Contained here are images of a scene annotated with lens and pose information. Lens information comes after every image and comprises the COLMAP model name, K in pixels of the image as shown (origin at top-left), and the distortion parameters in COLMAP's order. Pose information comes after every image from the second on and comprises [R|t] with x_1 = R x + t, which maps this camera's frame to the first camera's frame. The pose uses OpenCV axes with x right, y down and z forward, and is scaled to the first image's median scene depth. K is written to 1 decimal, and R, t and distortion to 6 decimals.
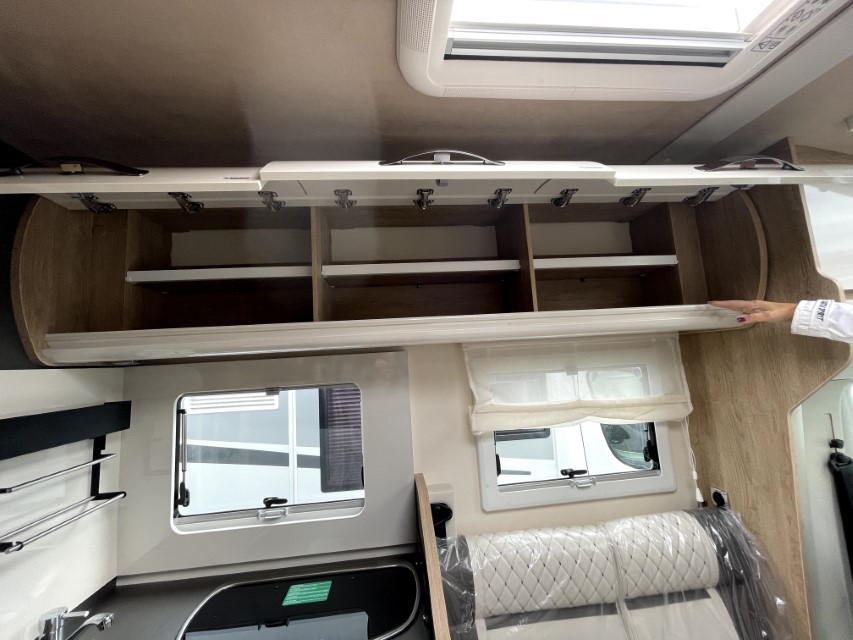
lens RADIAL K [[338.0, 0, 428.0], [0, 338.0, 321.0], [0, 0, 1]] dist [-0.006672, -0.000477]
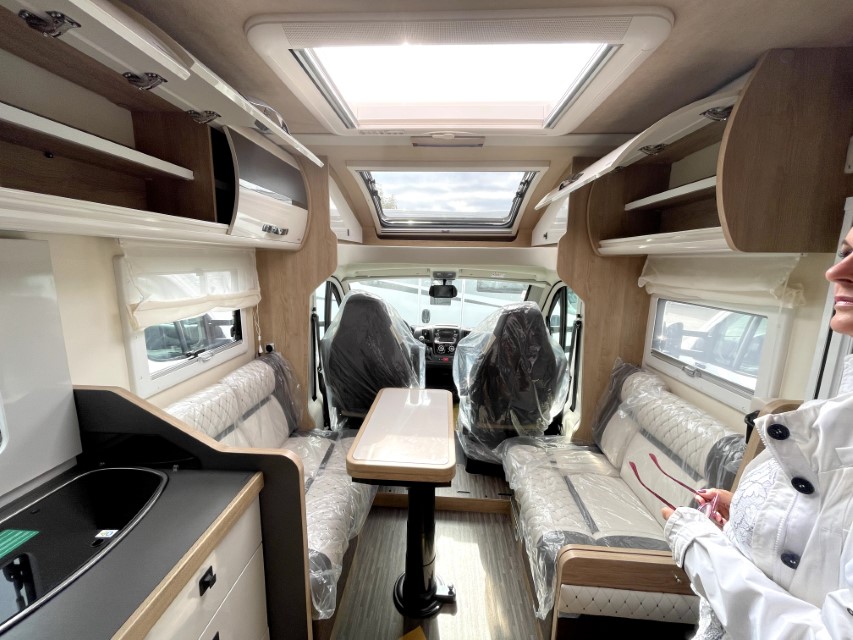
lens RADIAL K [[338.0, 0, 424.9], [0, 338.0, 320.7], [0, 0, 1]] dist [-0.006672, -0.000477]
pose [[0.151760, -0.116163, 0.981568, -0.704605], [-0.158985, 0.977271, 0.140235, 0.022097], [-0.975547, -0.177336, 0.129843, 0.026031]]
